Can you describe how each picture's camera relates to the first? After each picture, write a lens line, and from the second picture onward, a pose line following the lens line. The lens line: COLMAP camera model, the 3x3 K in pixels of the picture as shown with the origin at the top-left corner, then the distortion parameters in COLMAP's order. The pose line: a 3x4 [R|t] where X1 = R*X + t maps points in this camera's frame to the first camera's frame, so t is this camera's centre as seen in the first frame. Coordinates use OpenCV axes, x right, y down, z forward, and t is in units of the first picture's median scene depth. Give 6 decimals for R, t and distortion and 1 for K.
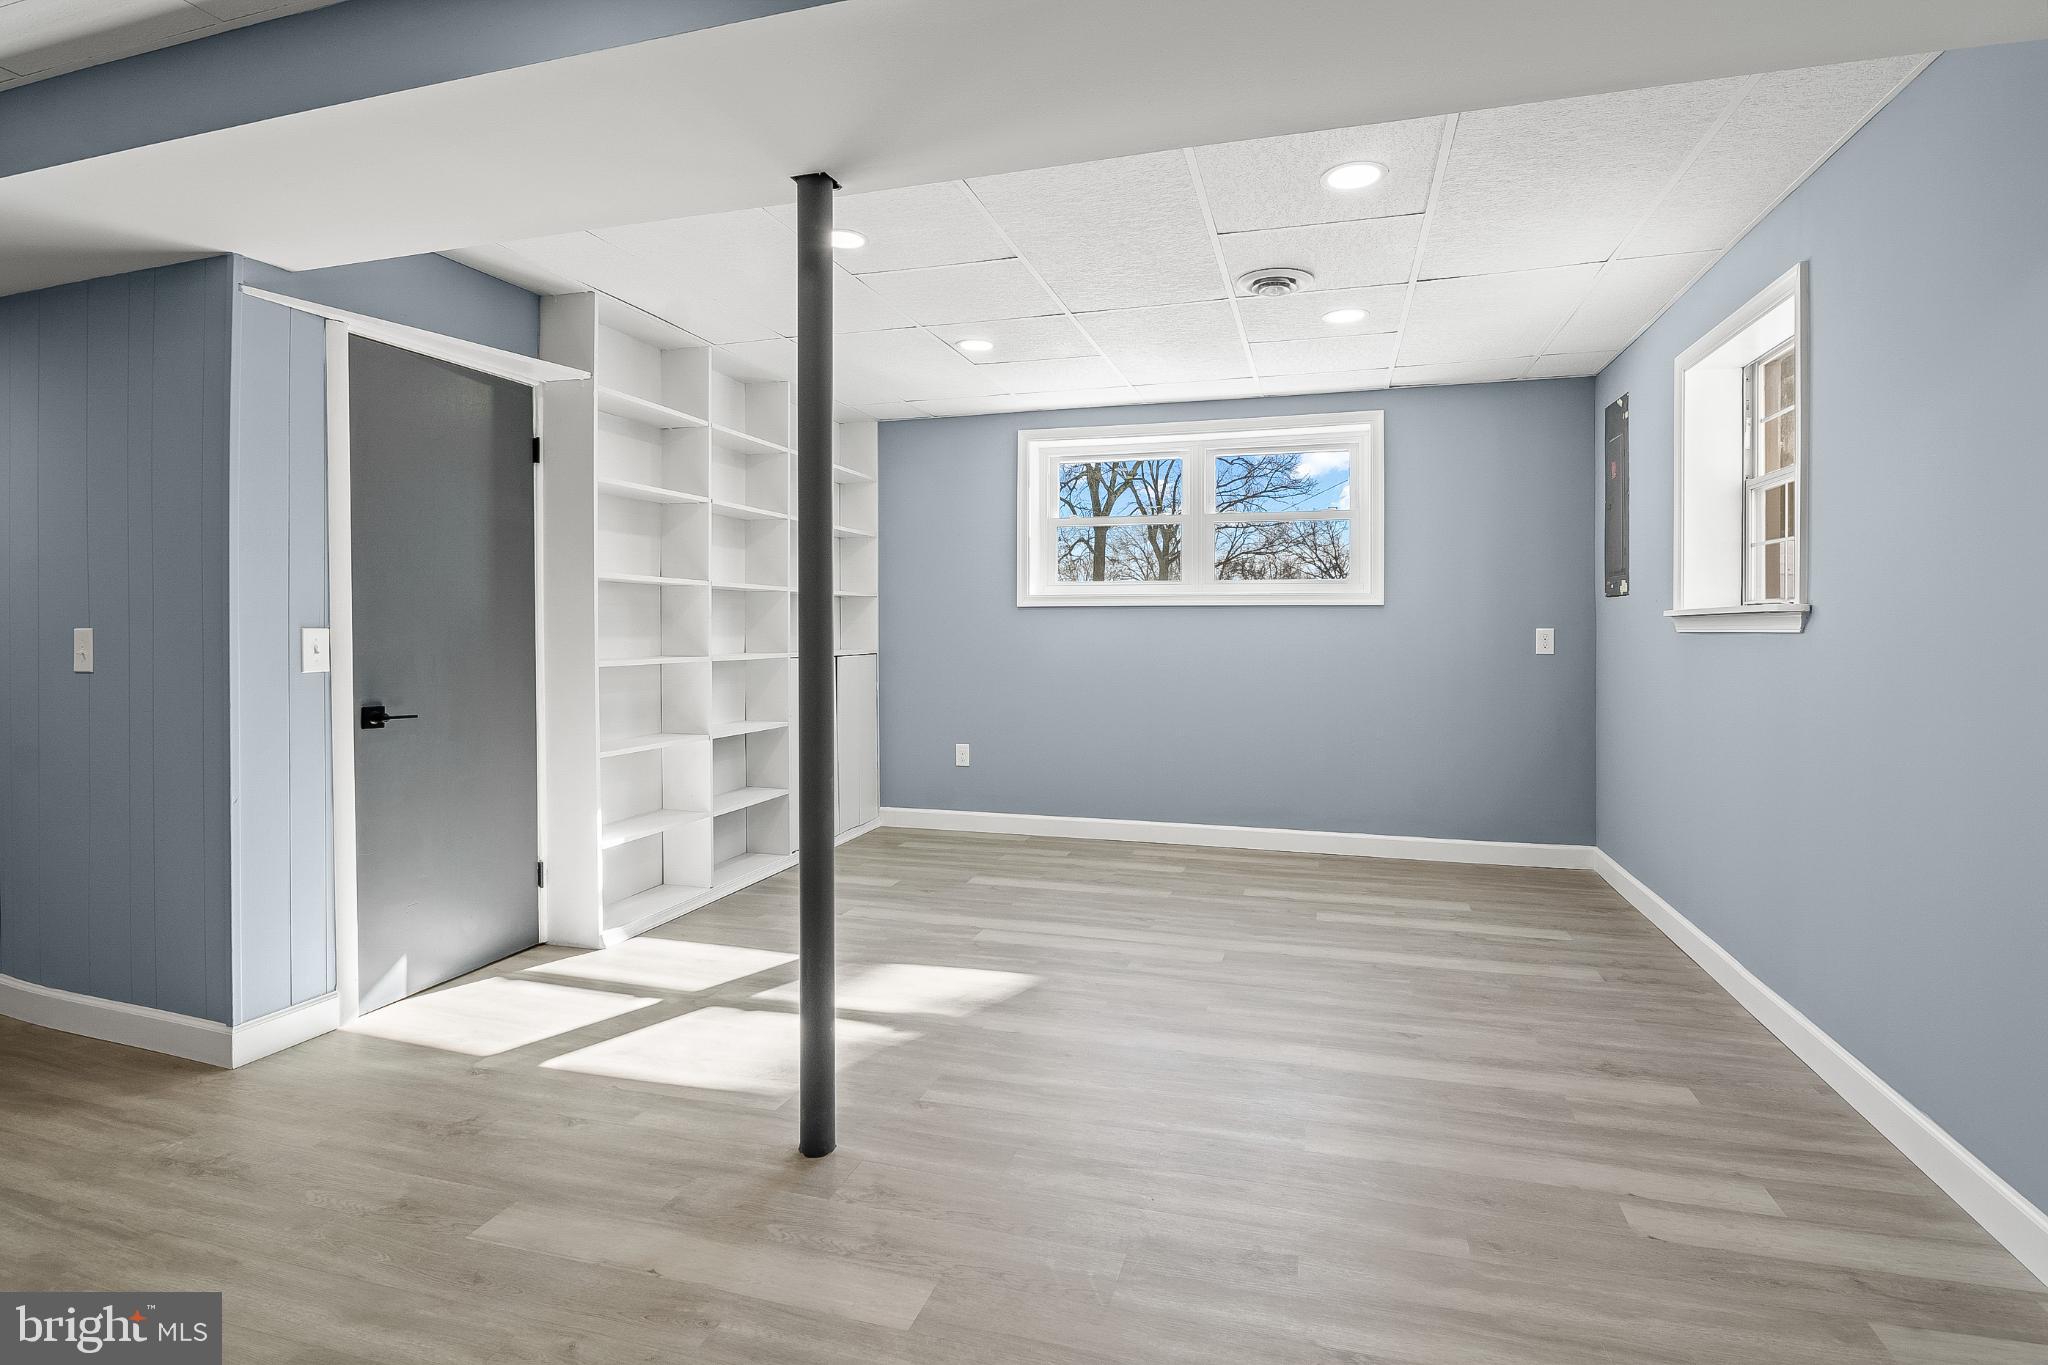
lens RADIAL K [[1018.1, 0, 1031.4], [0, 1018.1, 668.3], [0, 0, 1]] dist [-0.001454, -0.002299]
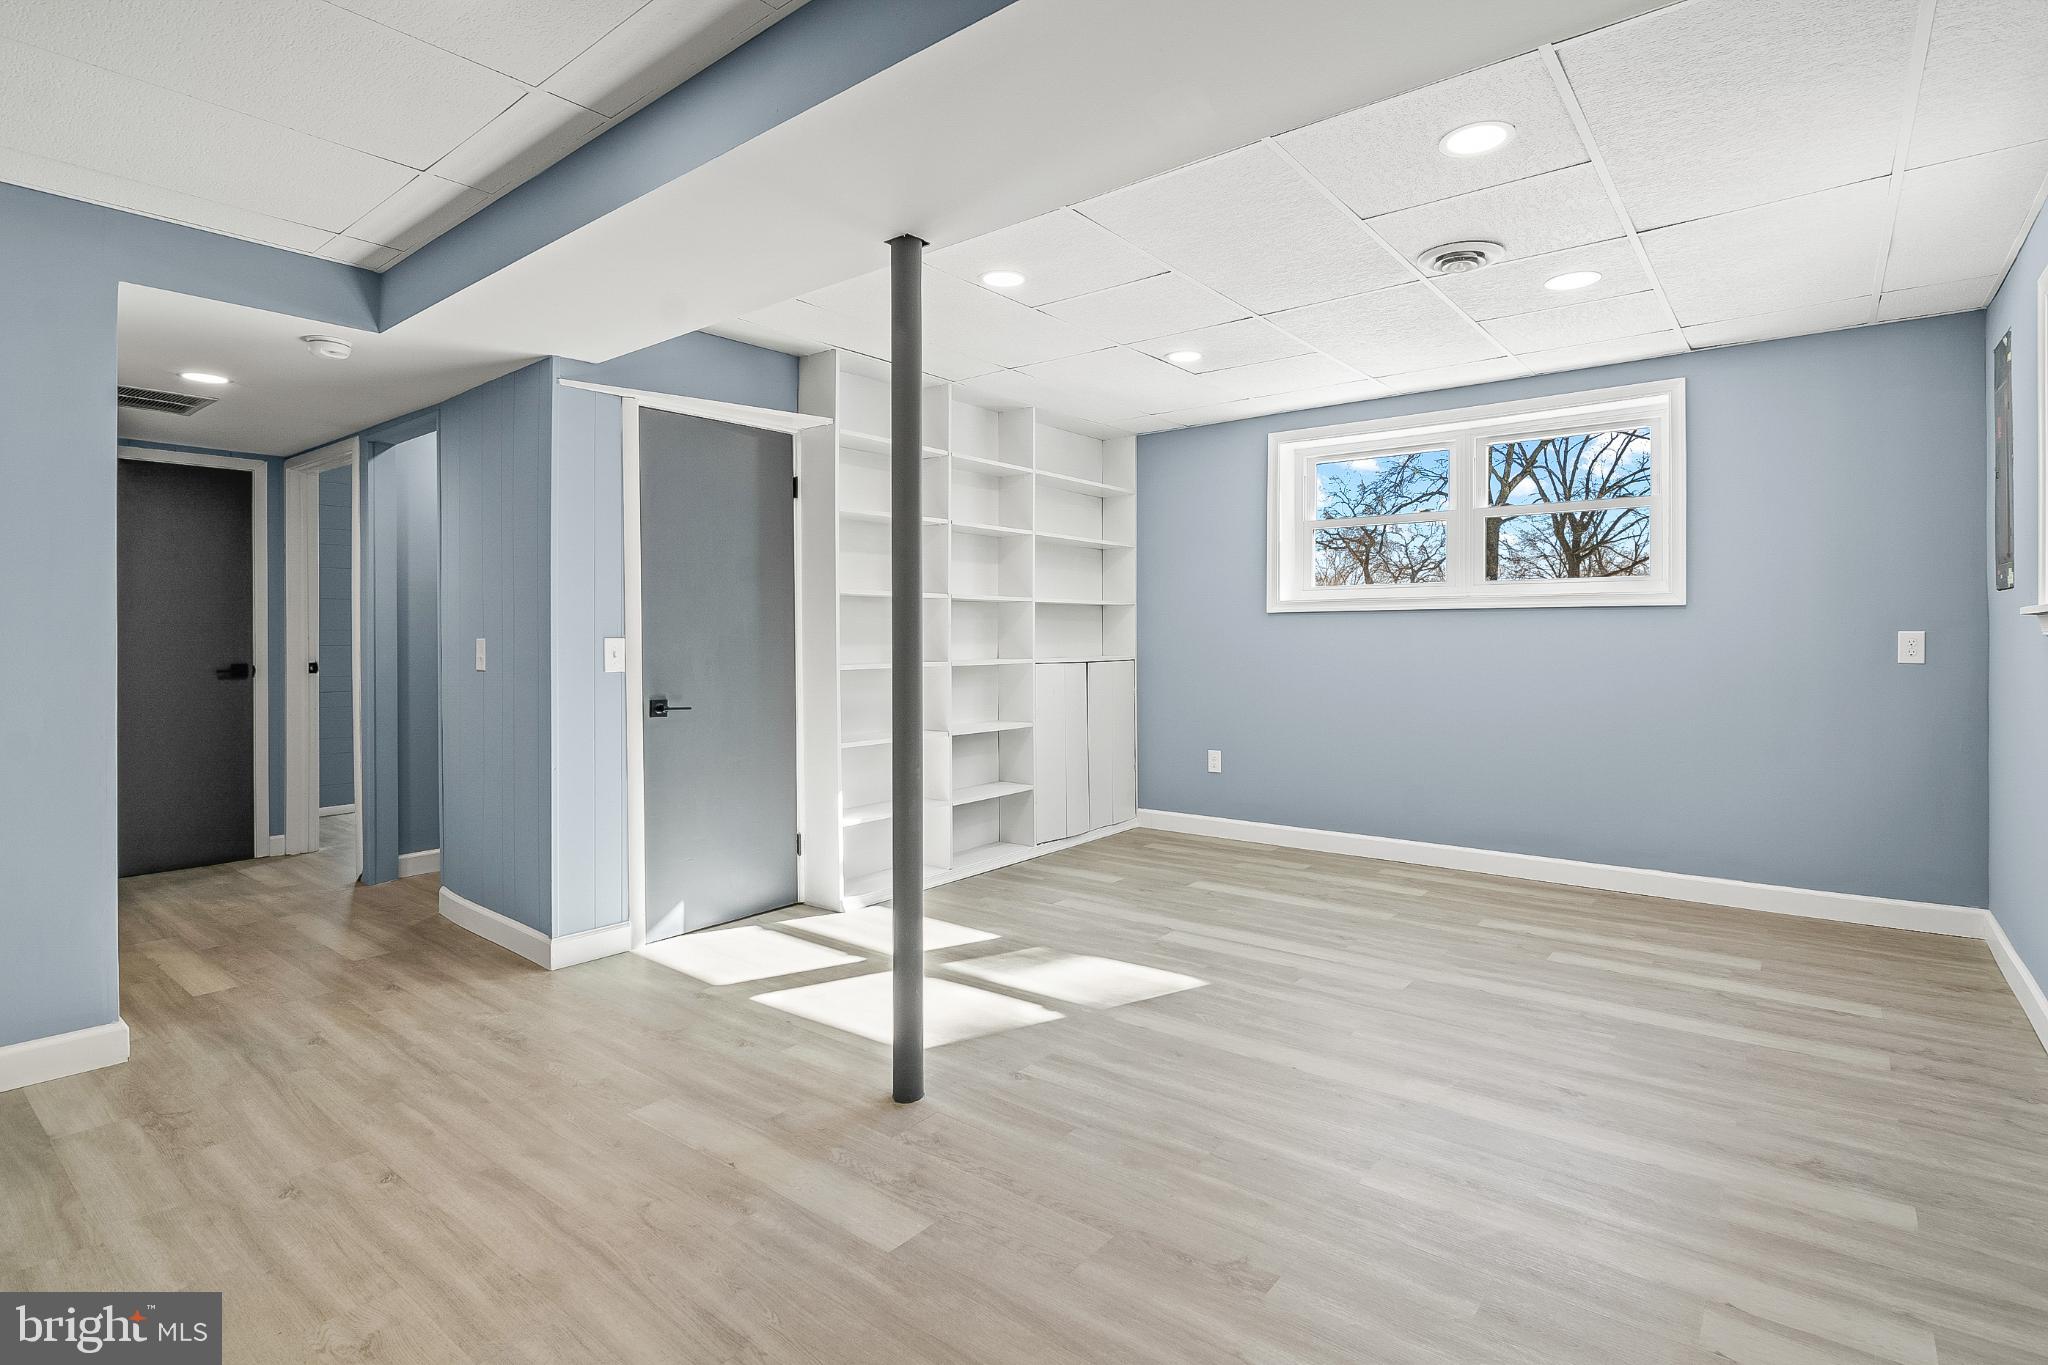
lens RADIAL K [[1018.1, 0, 1027.7], [0, 1018.1, 676.8], [0, 0, 1]] dist [-0.001454, -0.002299]
pose [[0.926876, 0.010066, -0.375232, 0.217900], [-0.009348, 0.999949, 0.003734, -0.000106], [0.375251, 0.000046, 0.926923, 0.000615]]
